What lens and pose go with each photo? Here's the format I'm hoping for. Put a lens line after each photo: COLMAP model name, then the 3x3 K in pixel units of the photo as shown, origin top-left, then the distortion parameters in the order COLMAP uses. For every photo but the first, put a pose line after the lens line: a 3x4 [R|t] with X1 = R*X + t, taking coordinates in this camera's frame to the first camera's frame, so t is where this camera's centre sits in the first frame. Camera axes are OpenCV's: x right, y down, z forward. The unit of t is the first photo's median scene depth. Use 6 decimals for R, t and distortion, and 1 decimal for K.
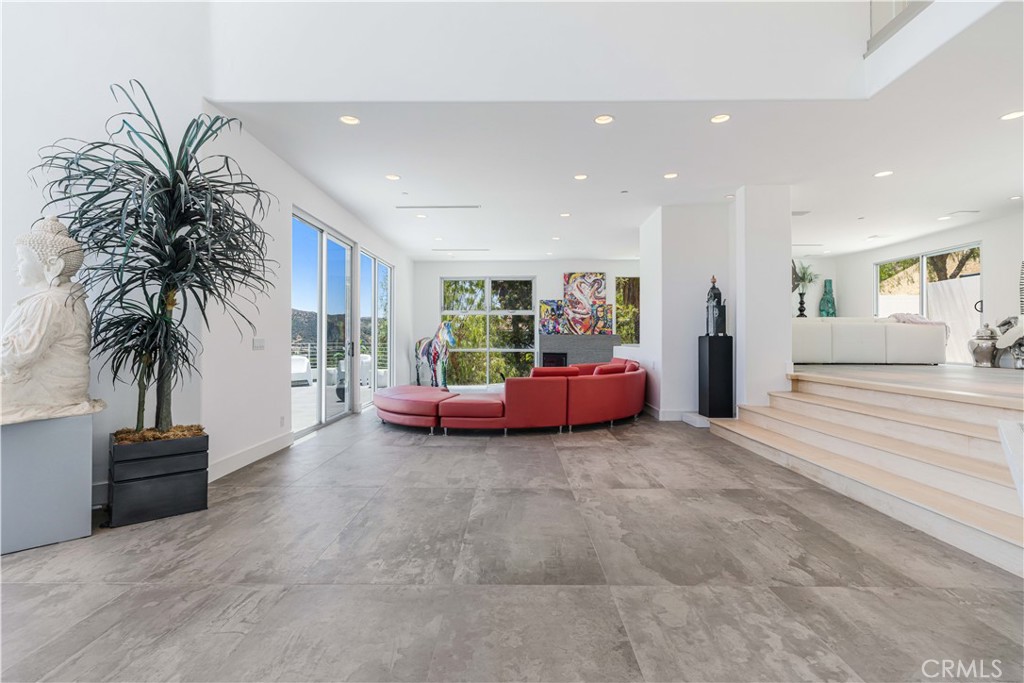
lens RADIAL K [[476.7, 0, 509.0], [0, 476.7, 339.7], [0, 0, 1]] dist [0.002773, 0.000304]
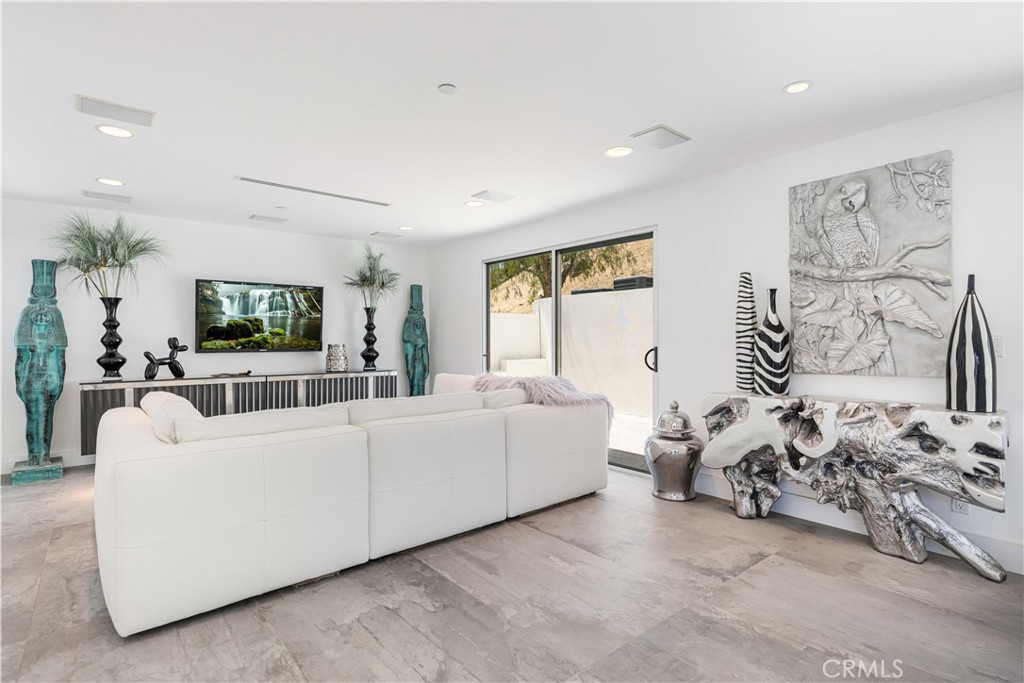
lens RADIAL K [[486.9, 0, 512.0], [0, 486.9, 341.5], [0, 0, 1]] dist [-0.028627, -0.000065]
pose [[0.758702, -0.006218, 0.651408, 0.508458], [0.001400, 0.999968, 0.007915, -0.085332], [-0.651436, -0.005094, 0.758687, 0.661264]]
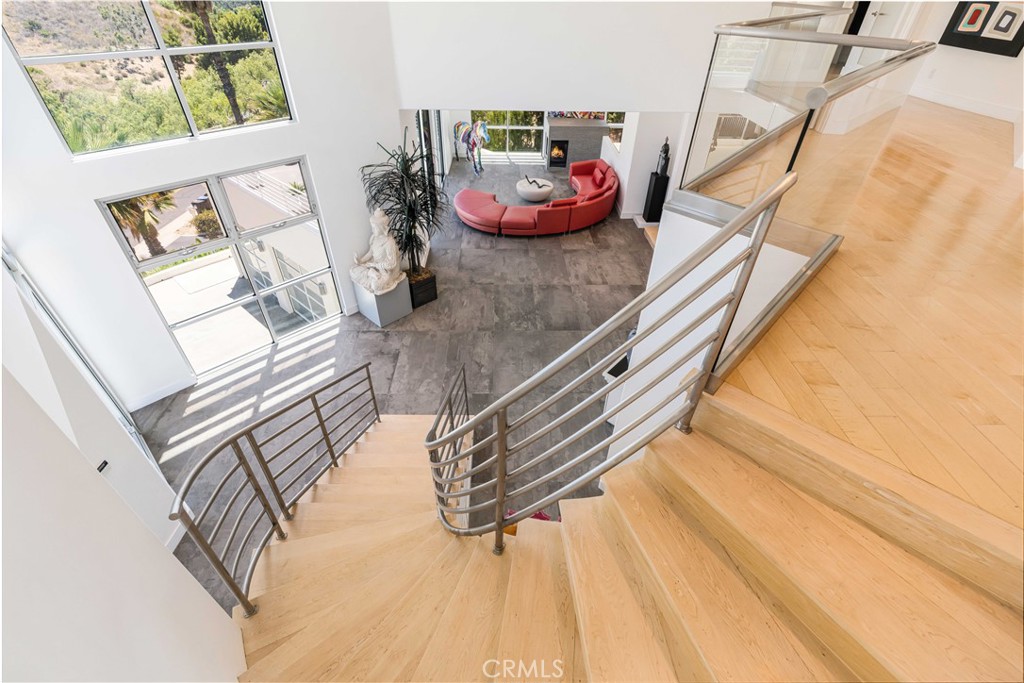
lens RADIAL K [[455.9, 0, 504.8], [0, 455.9, 335.4], [0, 0, 1]] dist [0.000123, 0.004445]
pose [[0.999692, -0.008567, 0.023280, -0.119515], [-0.007680, 0.785484, 0.618834, -0.419679], [-0.023587, -0.618822, 0.785177, -0.454010]]
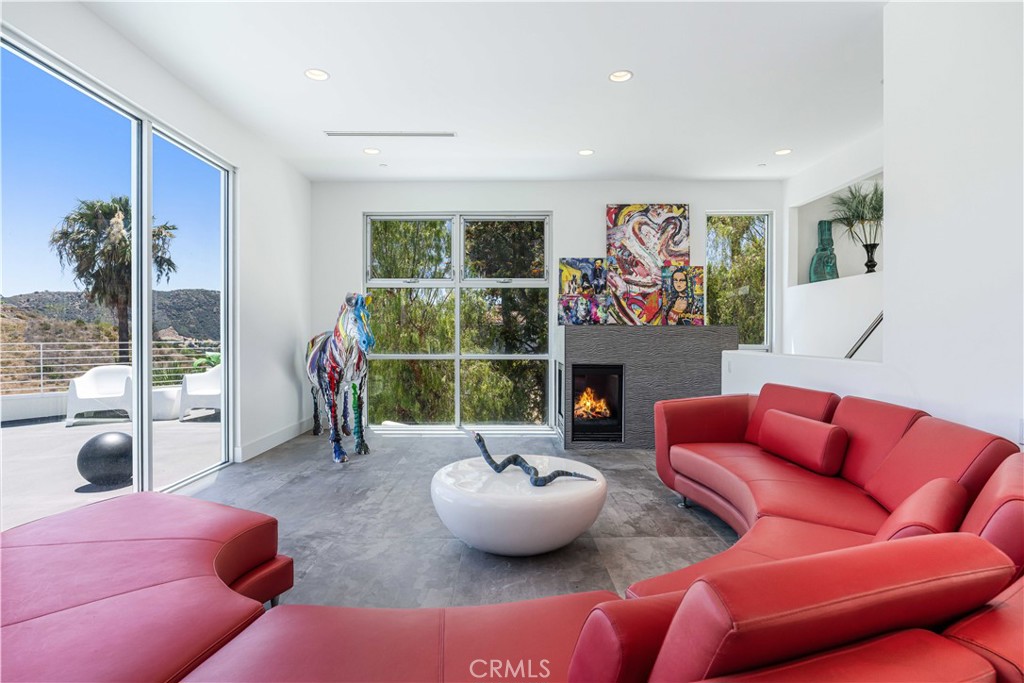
lens RADIAL K [[512.2, 0, 514.8], [0, 512.2, 345.2], [0, 0, 1]] dist [-0.038116, -0.000008]
pose [[0.999801, -0.002363, 0.019801, 0.007321], [0.002098, 0.999908, 0.013396, 0.002283], [-0.019831, -0.013352, 0.999714, 0.623464]]
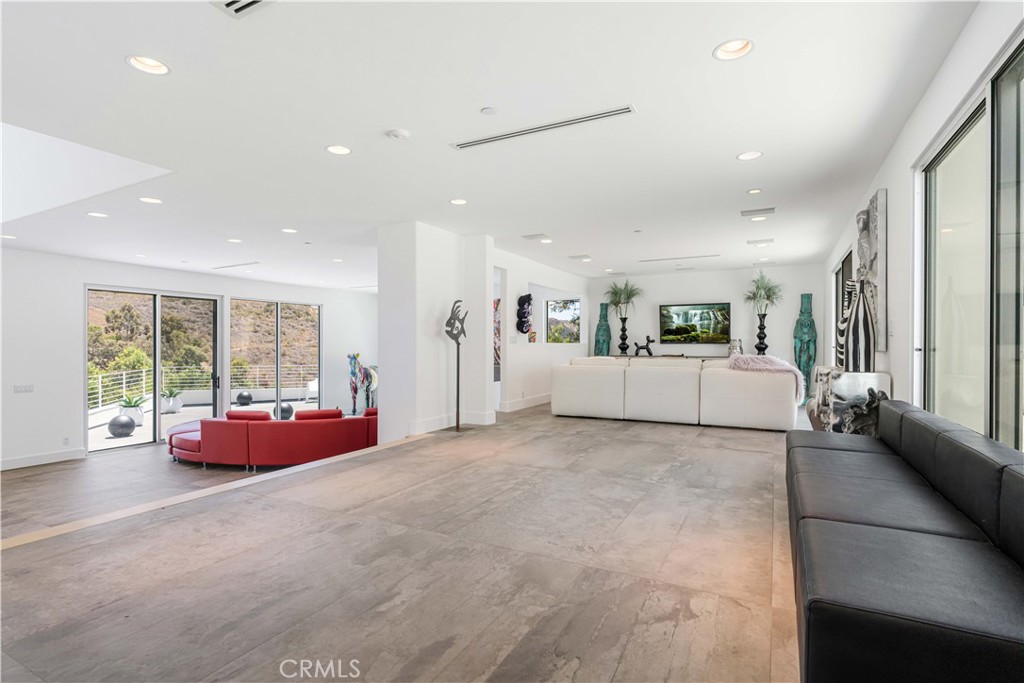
lens RADIAL K [[498.8, 0, 512.7], [0, 498.8, 349.0], [0, 0, 1]] dist [0.000700, 0.000136]
pose [[0.886487, 0.002745, -0.462745, 0.817922], [0.001249, 0.999965, 0.008326, -0.065891], [0.462751, -0.007959, 0.886452, 0.184407]]
